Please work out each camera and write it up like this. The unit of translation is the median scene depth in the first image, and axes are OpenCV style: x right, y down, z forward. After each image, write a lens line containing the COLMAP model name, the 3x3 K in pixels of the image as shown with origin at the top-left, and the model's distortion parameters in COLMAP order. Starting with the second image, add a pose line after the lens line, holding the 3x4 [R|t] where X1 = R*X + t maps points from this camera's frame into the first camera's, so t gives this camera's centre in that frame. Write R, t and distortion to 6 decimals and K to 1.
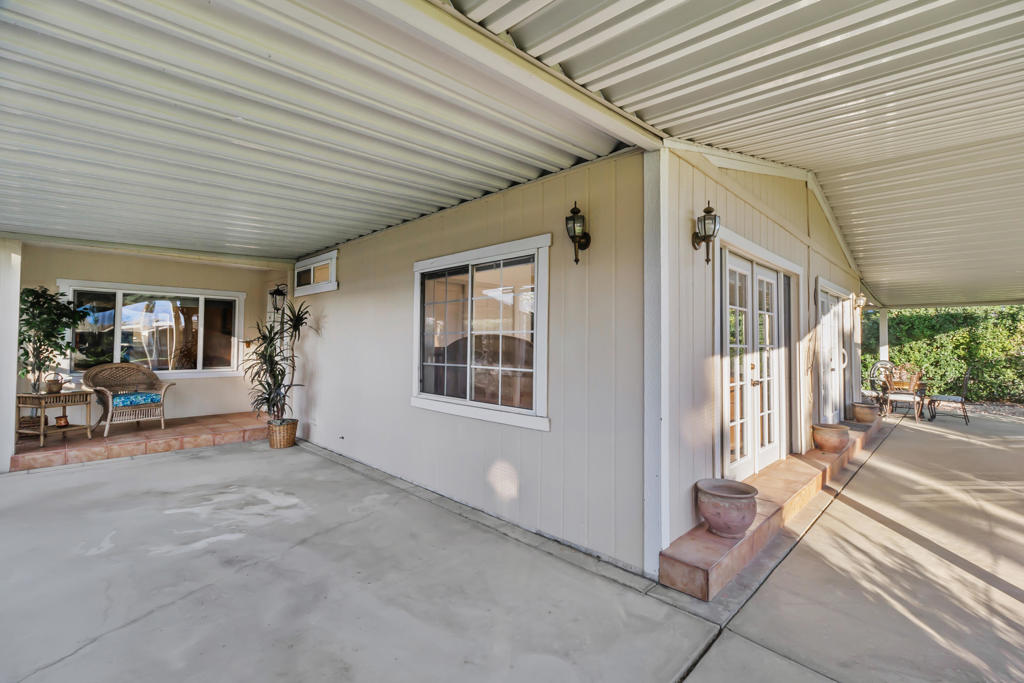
lens RADIAL K [[450.8, 0, 512.0], [0, 450.8, 341.5], [0, 0, 1]] dist [0.002495, -0.000376]
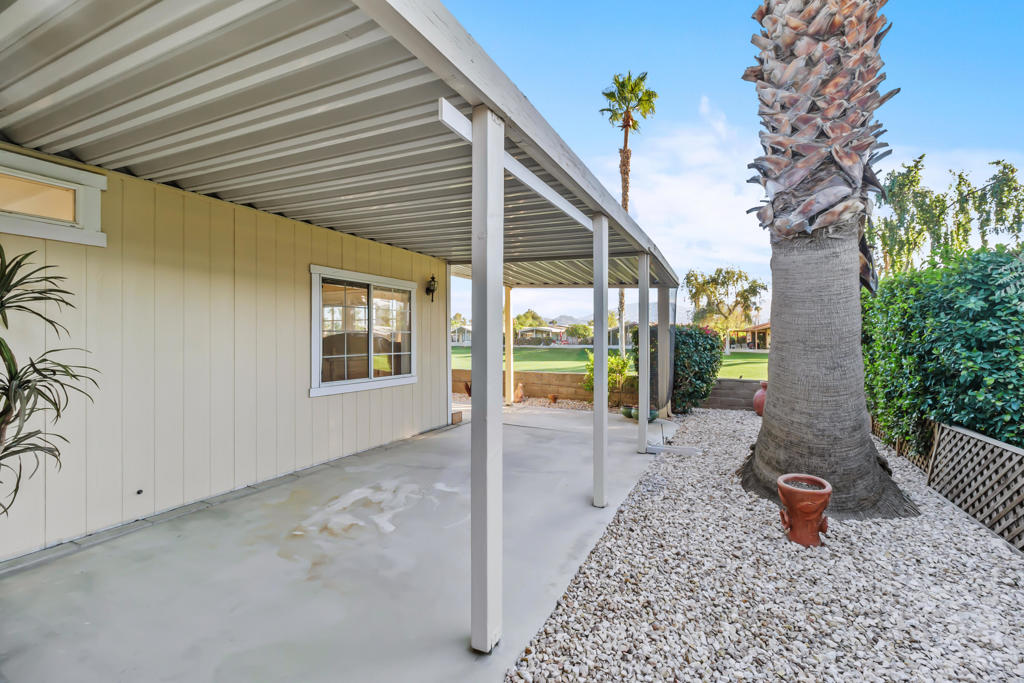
lens RADIAL K [[450.8, 0, 512.0], [0, 450.8, 341.5], [0, 0, 1]] dist [0.002495, -0.000376]
pose [[-0.303972, -0.015013, 0.952563, -1.652229], [-0.003958, 0.999887, 0.014496, -0.008920], [-0.952673, 0.000636, -0.303997, 1.023526]]
